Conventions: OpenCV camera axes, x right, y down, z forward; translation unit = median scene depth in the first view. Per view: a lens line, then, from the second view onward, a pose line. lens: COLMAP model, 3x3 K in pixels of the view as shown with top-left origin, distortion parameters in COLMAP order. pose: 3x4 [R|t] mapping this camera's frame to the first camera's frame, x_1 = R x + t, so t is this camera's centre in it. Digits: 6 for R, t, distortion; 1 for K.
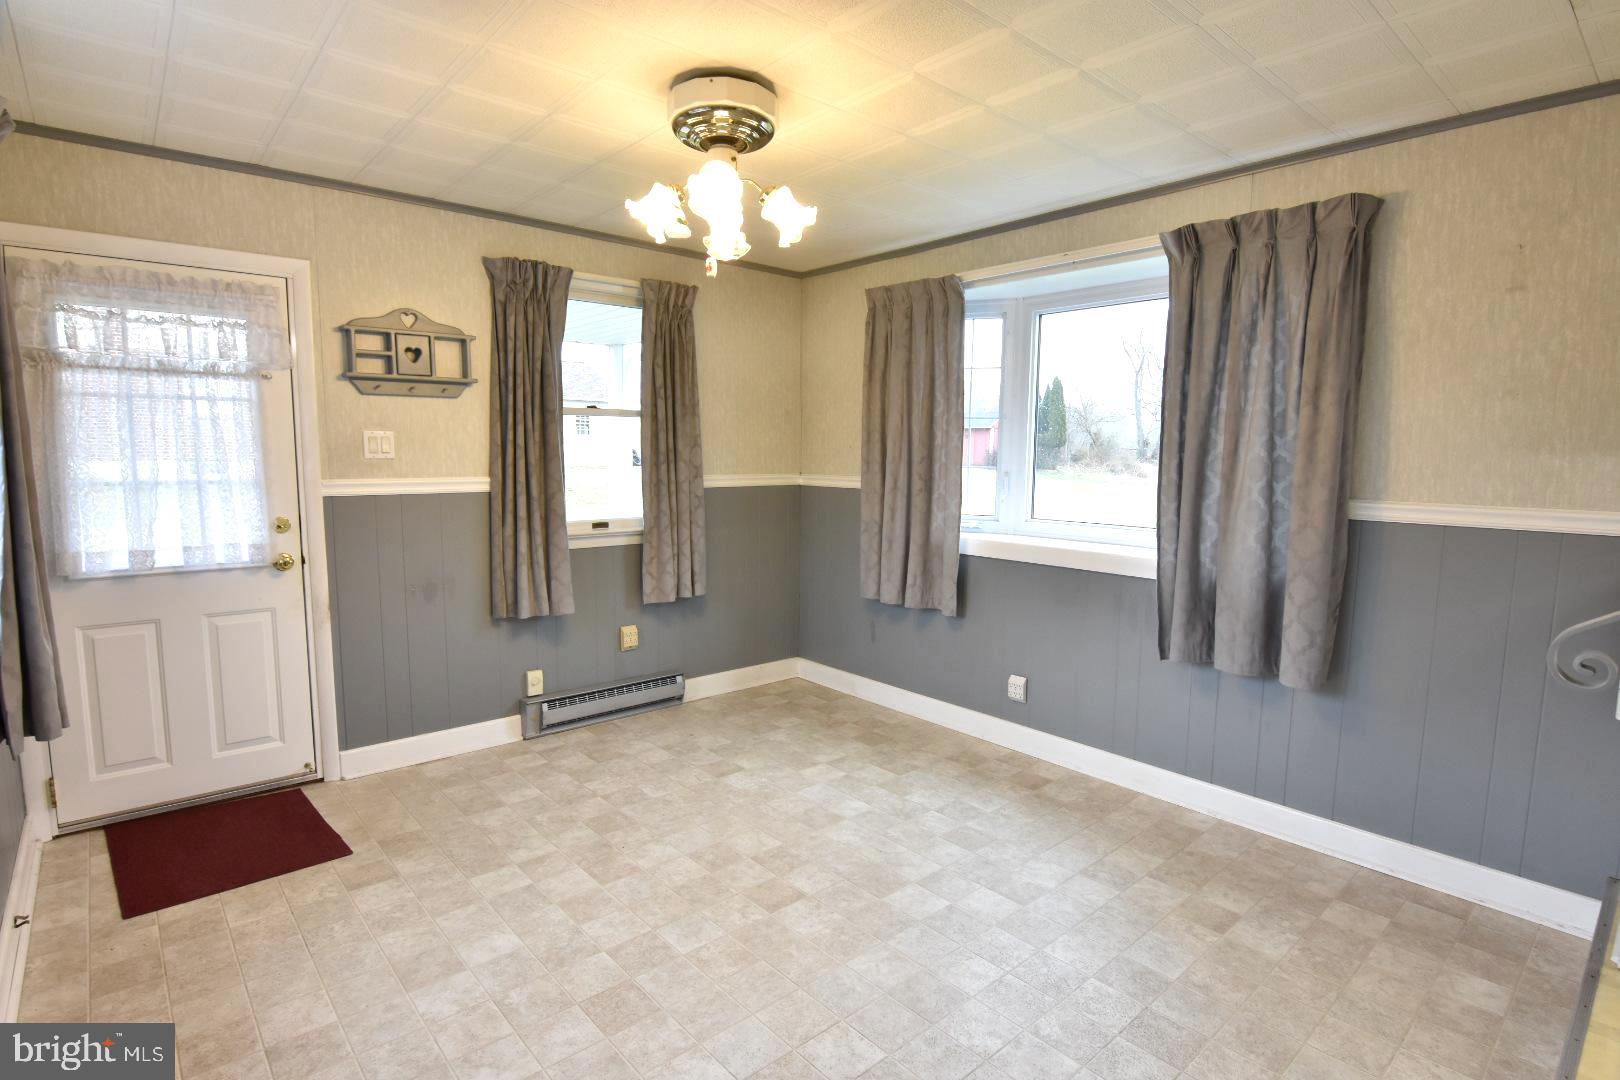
lens RADIAL K [[803.5, 0, 803.8], [0, 803.5, 543.8], [0, 0, 1]] dist [-0.015928, -0.003920]
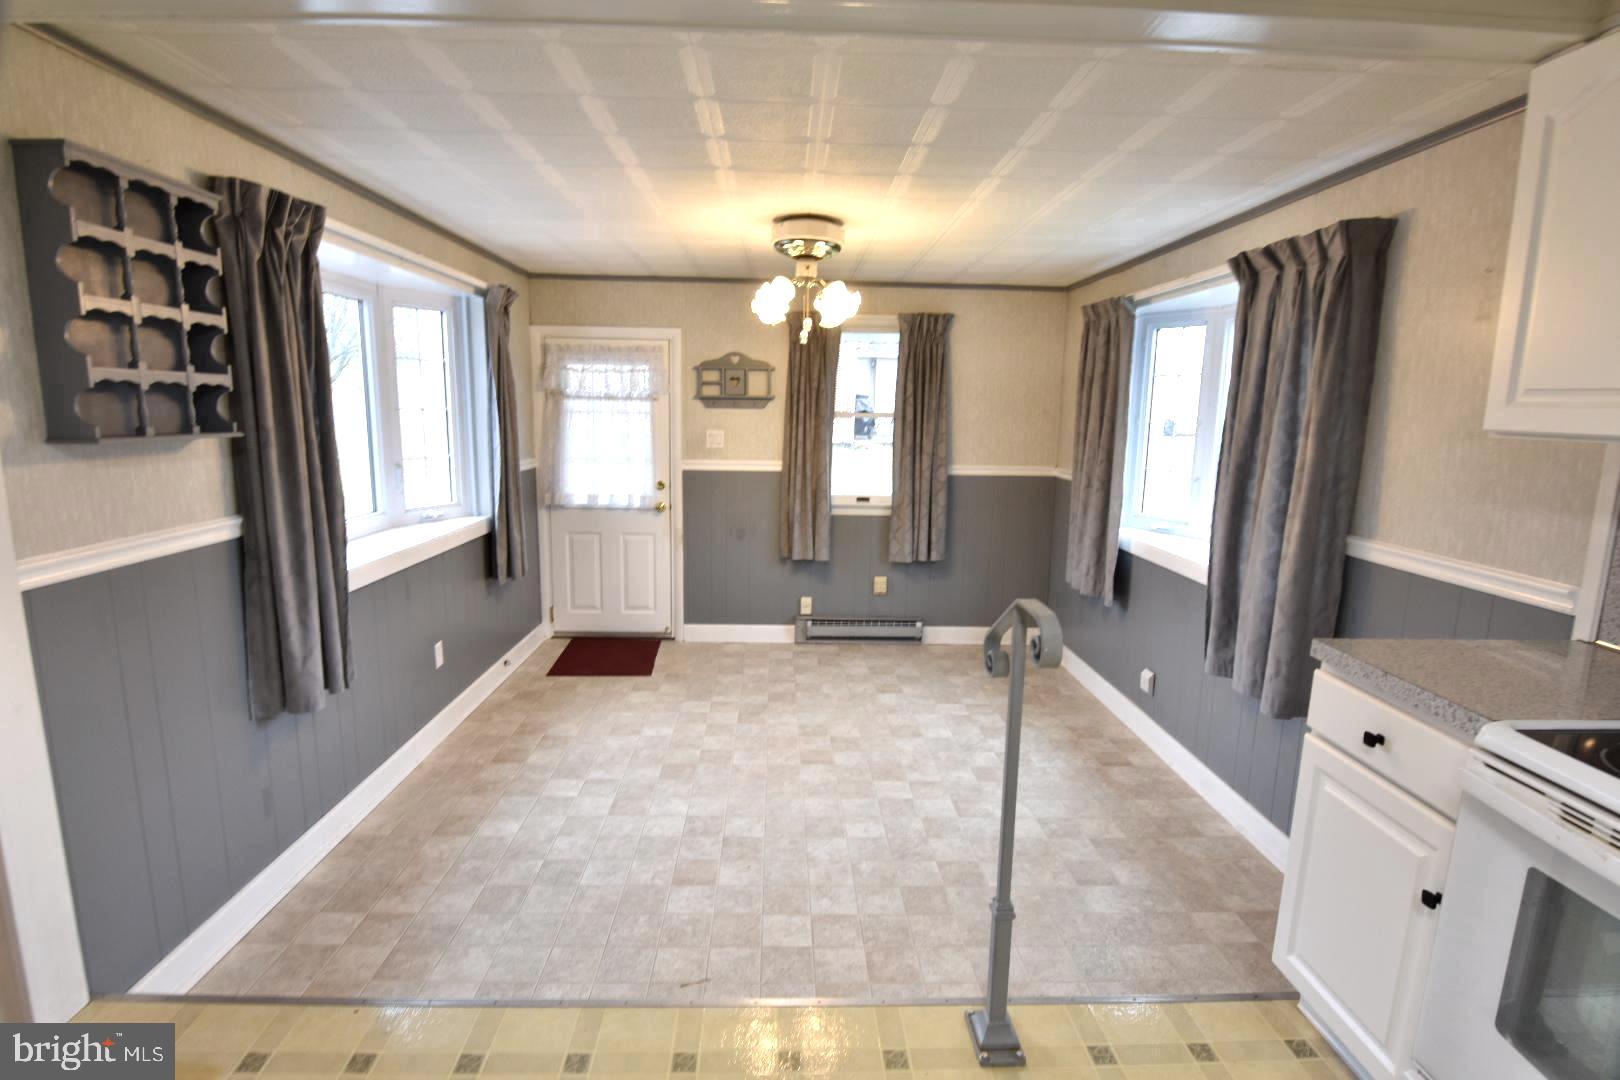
lens RADIAL K [[794.3, 0, 808.2], [0, 794.3, 541.2], [0, 0, 1]] dist [-0.006720, -0.009464]
pose [[0.776449, 0.109486, -0.620596, 0.680693], [-0.082218, 0.993974, 0.072492, -0.056119], [0.624794, -0.005263, 0.780772, -0.134355]]
